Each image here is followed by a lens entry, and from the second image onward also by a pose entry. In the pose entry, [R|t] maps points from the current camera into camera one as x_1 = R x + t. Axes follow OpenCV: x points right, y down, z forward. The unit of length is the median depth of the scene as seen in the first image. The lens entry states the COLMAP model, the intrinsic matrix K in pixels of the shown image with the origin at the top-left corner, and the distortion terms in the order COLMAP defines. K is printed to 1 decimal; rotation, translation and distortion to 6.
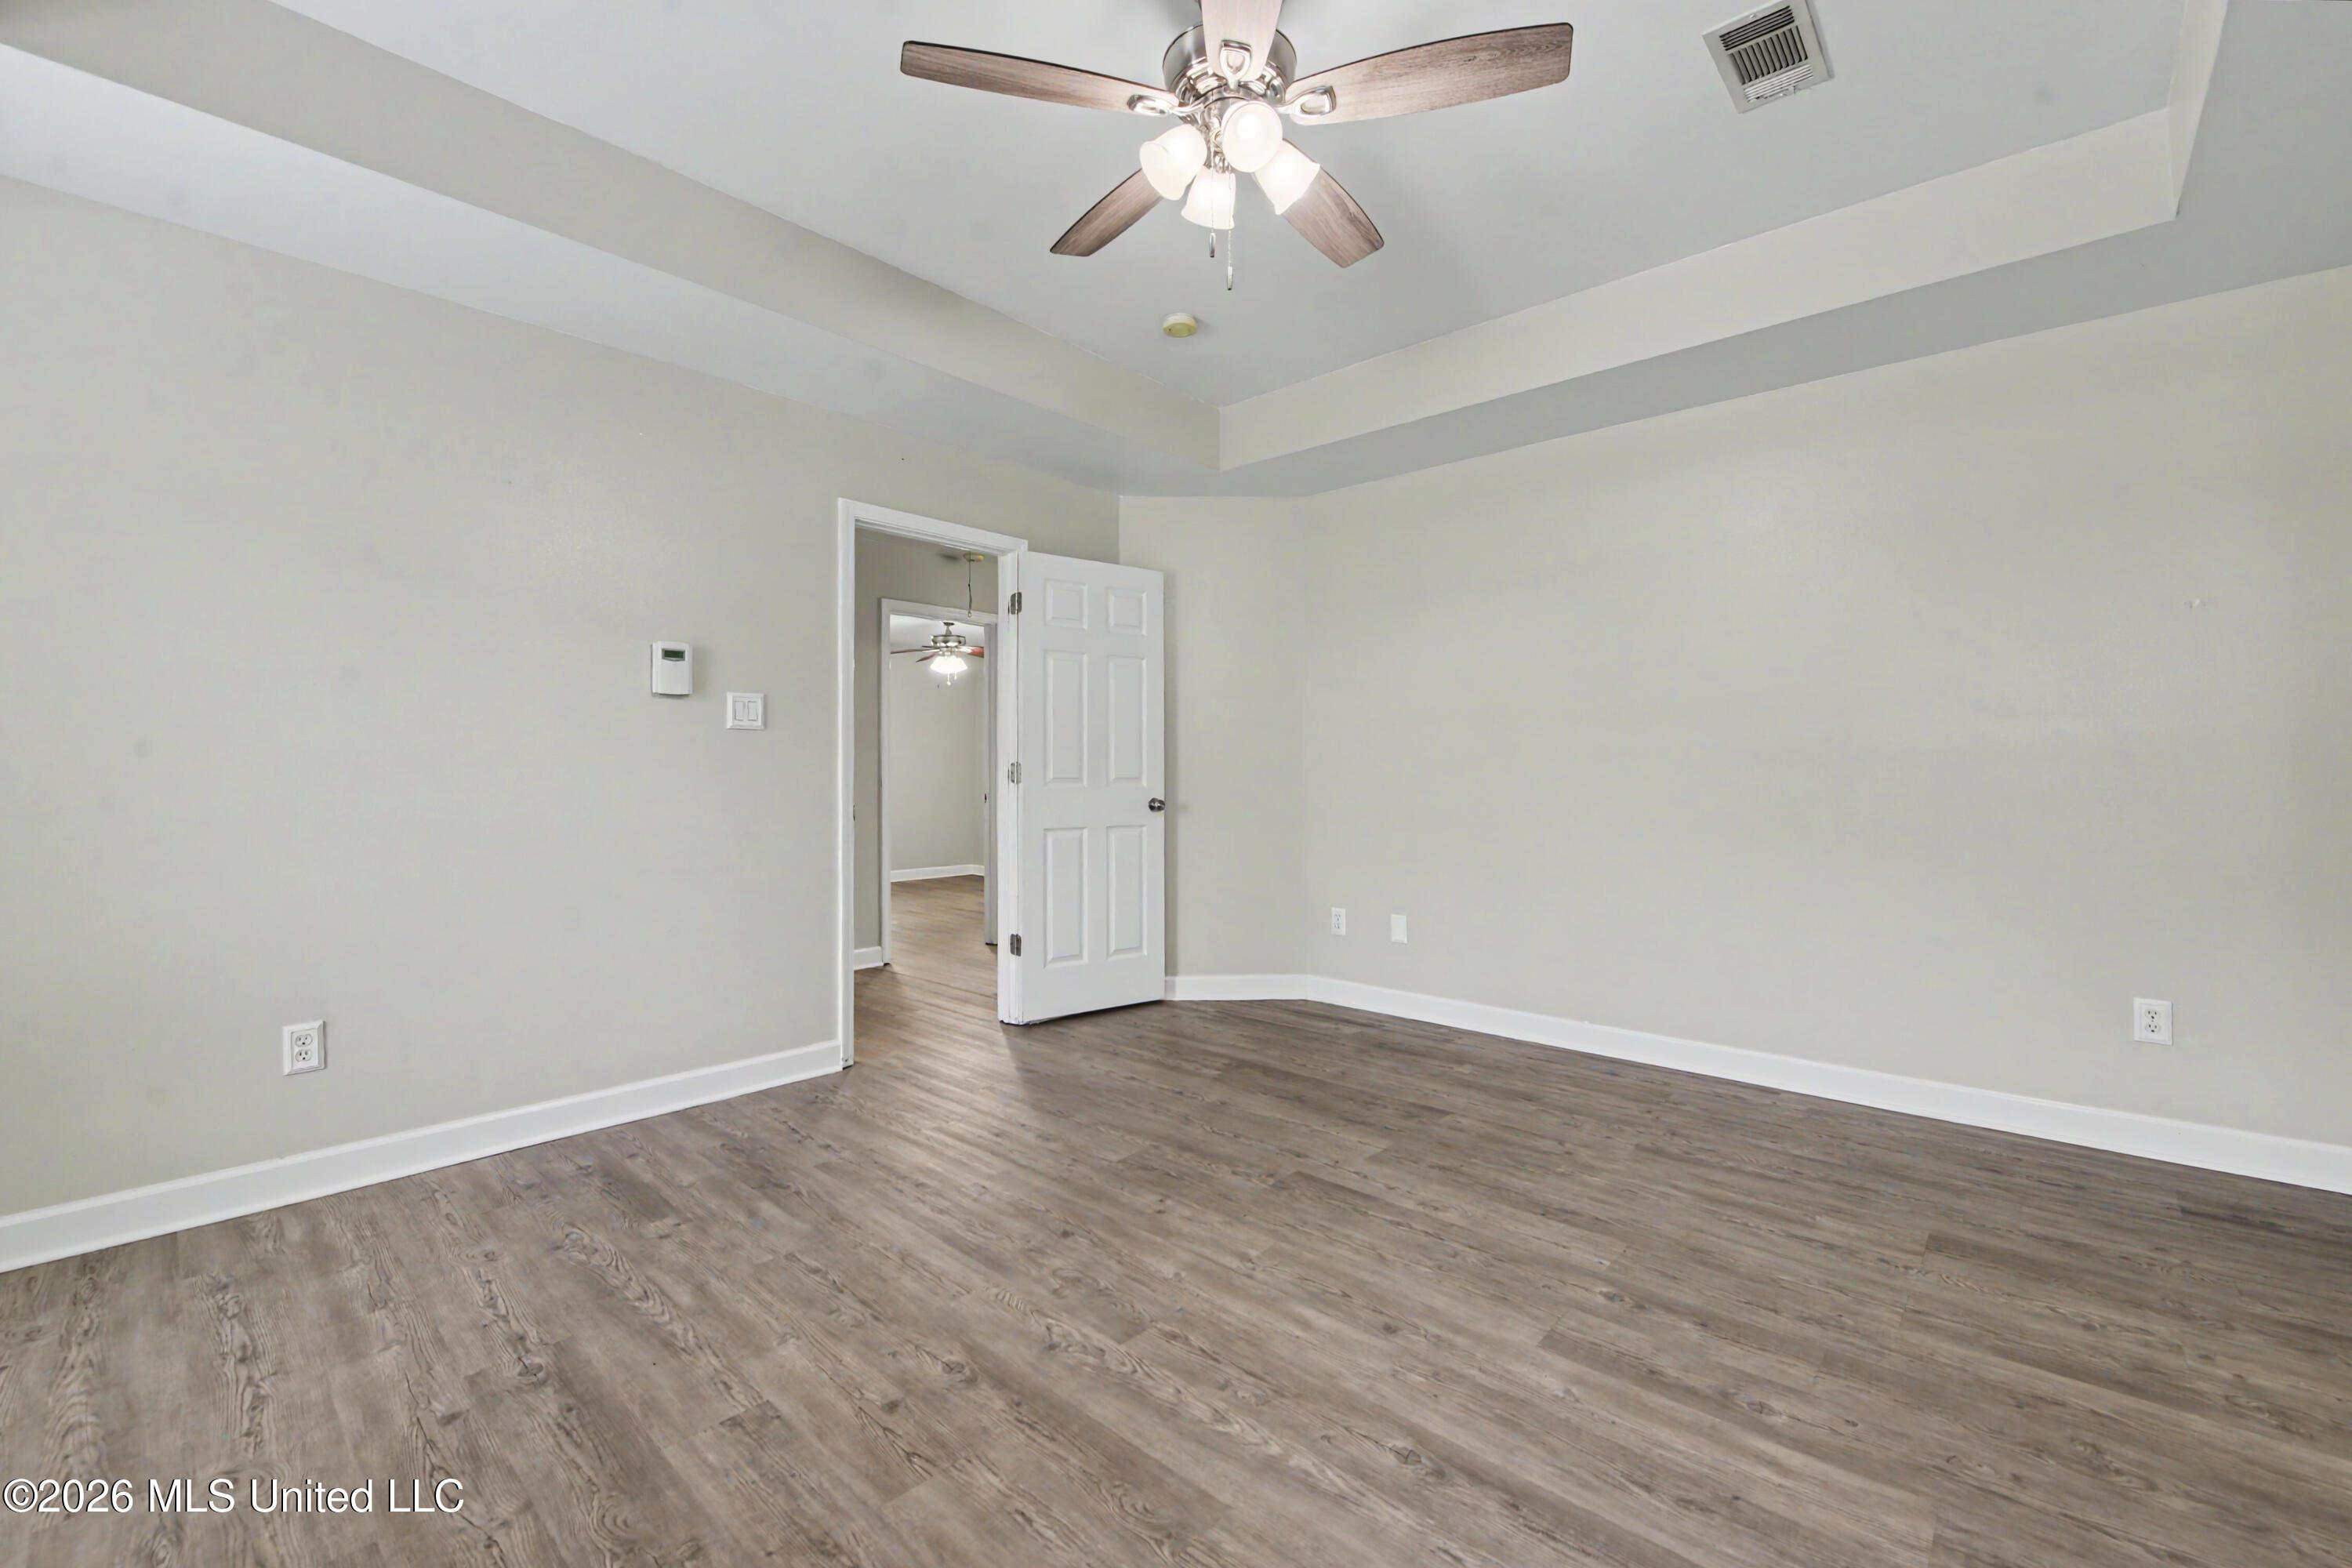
lens RADIAL K [[973.9, 0, 1177.5], [0, 973.9, 767.2], [0, 0, 1]] dist [-0.004231, -0.000336]
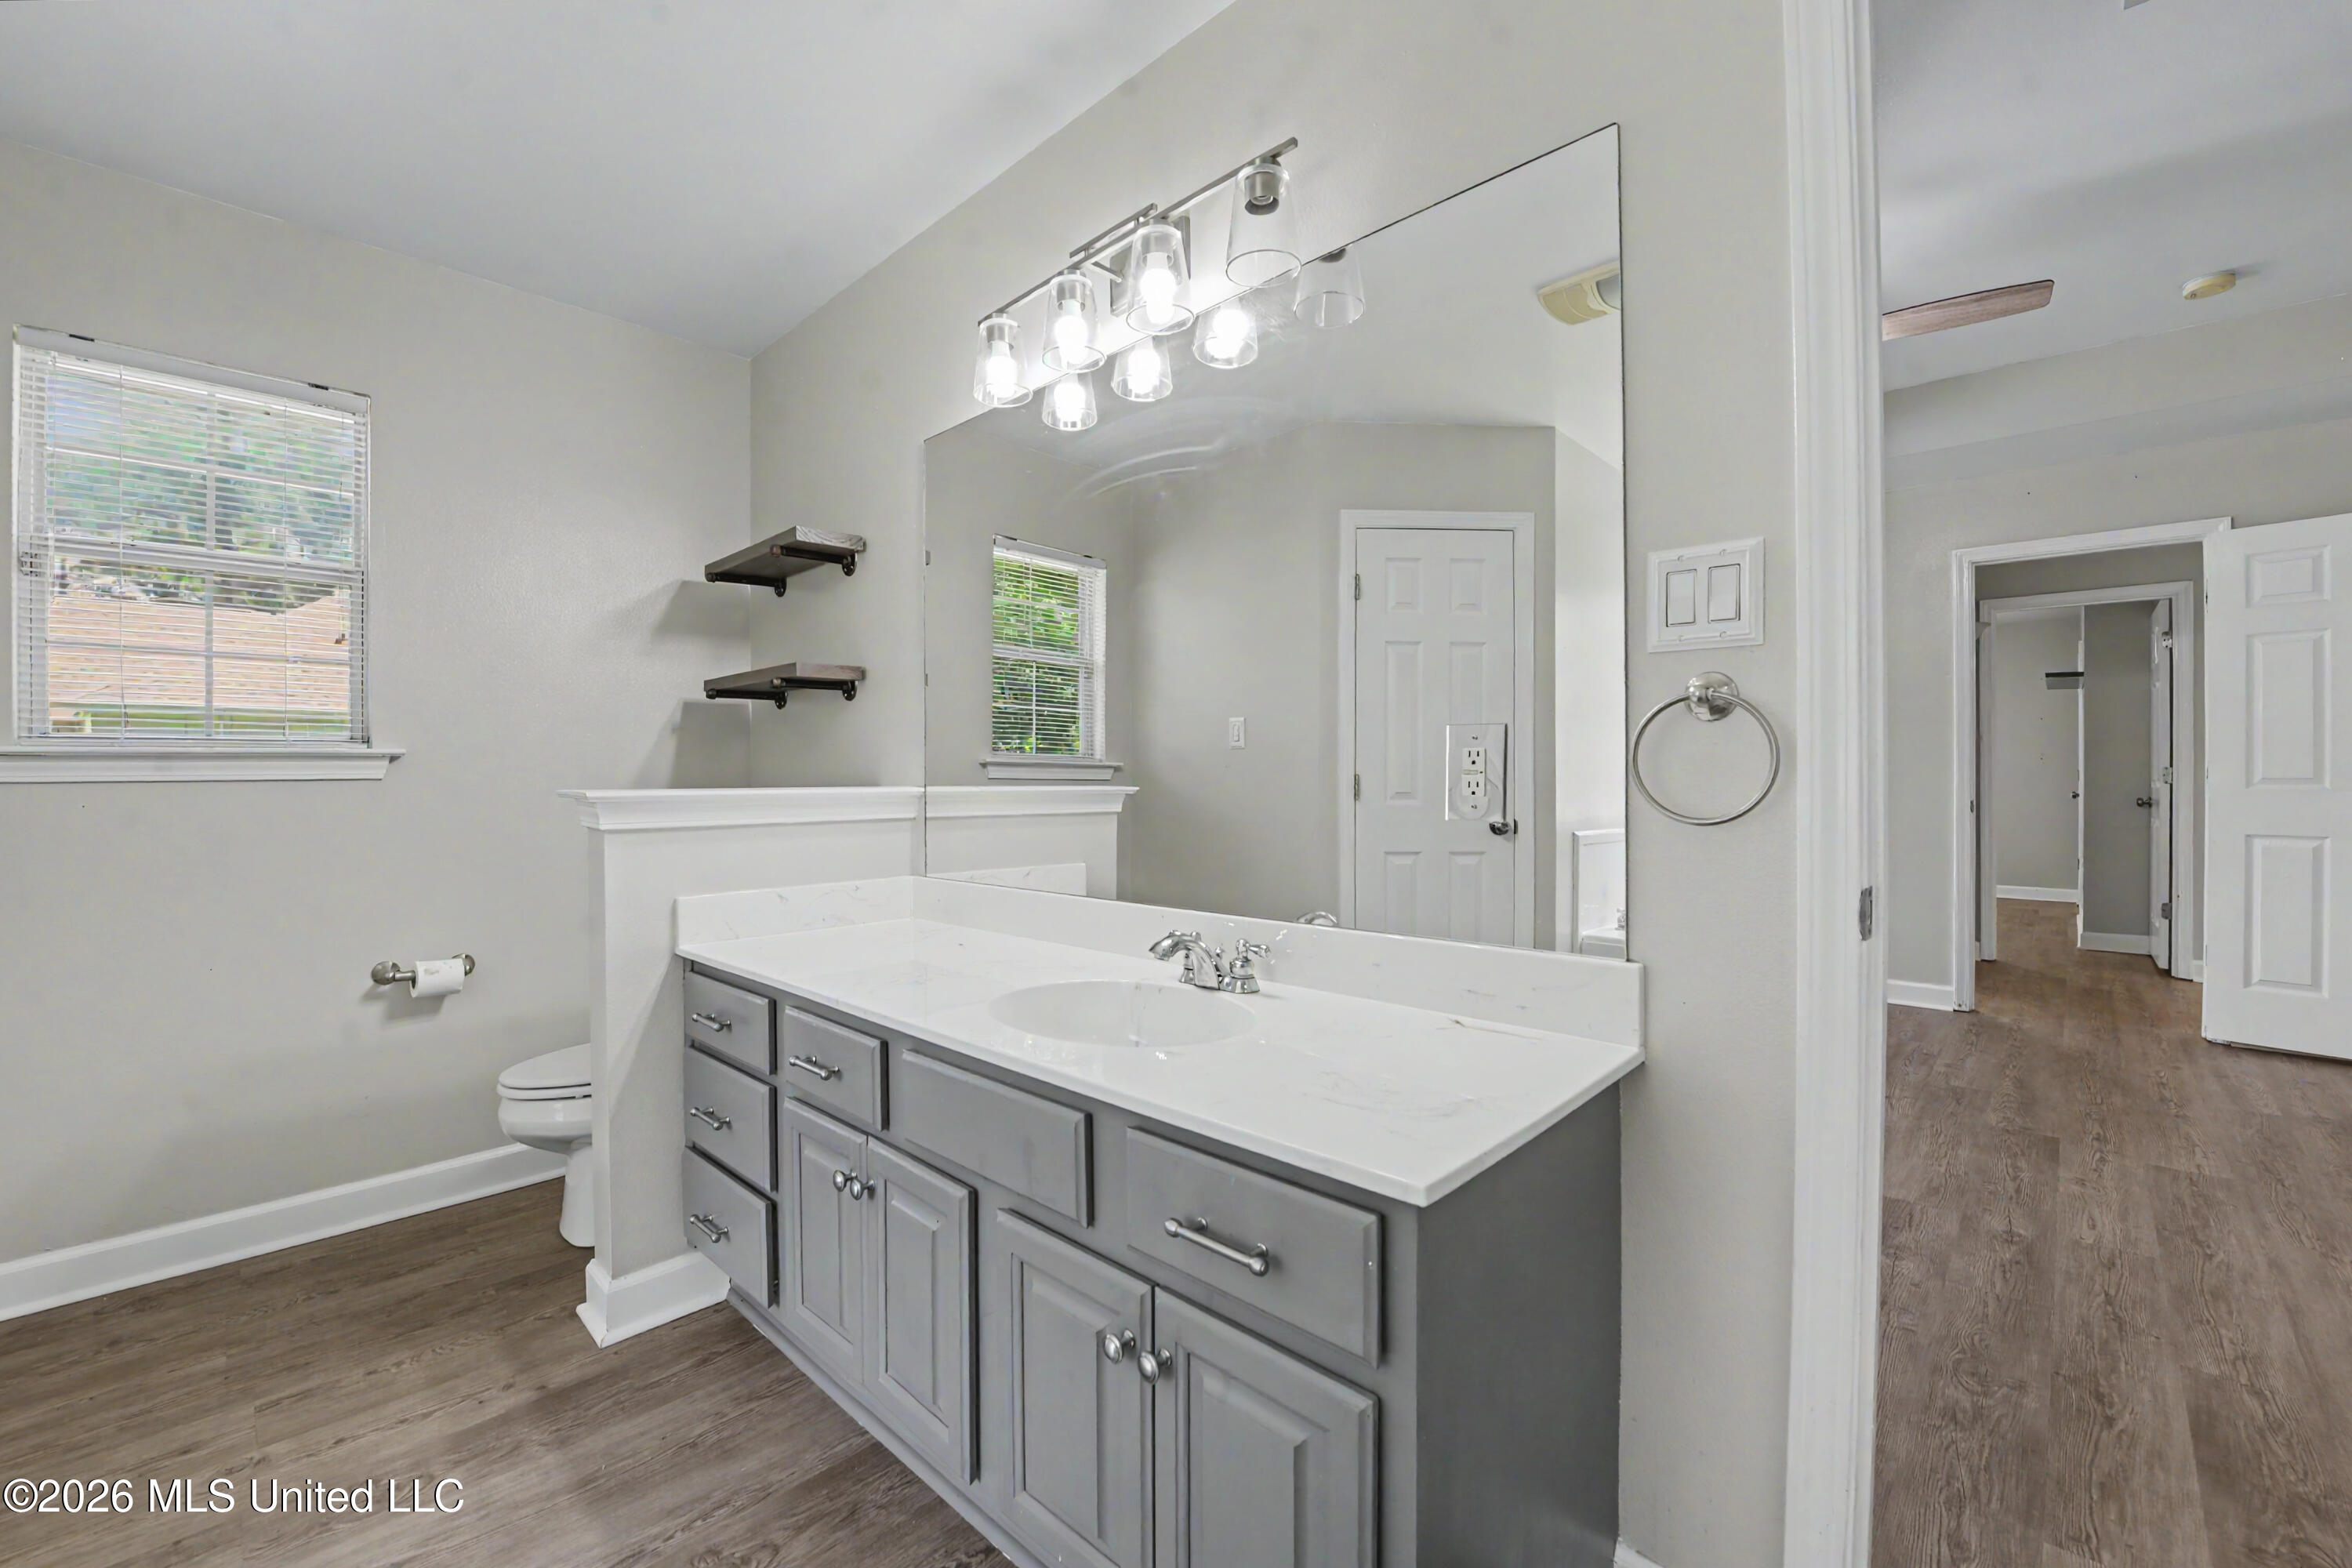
lens RADIAL K [[973.9, 0, 1180.5], [0, 973.9, 783.9], [0, 0, 1]] dist [-0.004231, -0.000336]
pose [[-0.033582, 0.001902, -0.999434, 1.235054], [0.002539, 0.999995, 0.001818, 0.020500], [0.999433, -0.002476, -0.033587, 0.068870]]
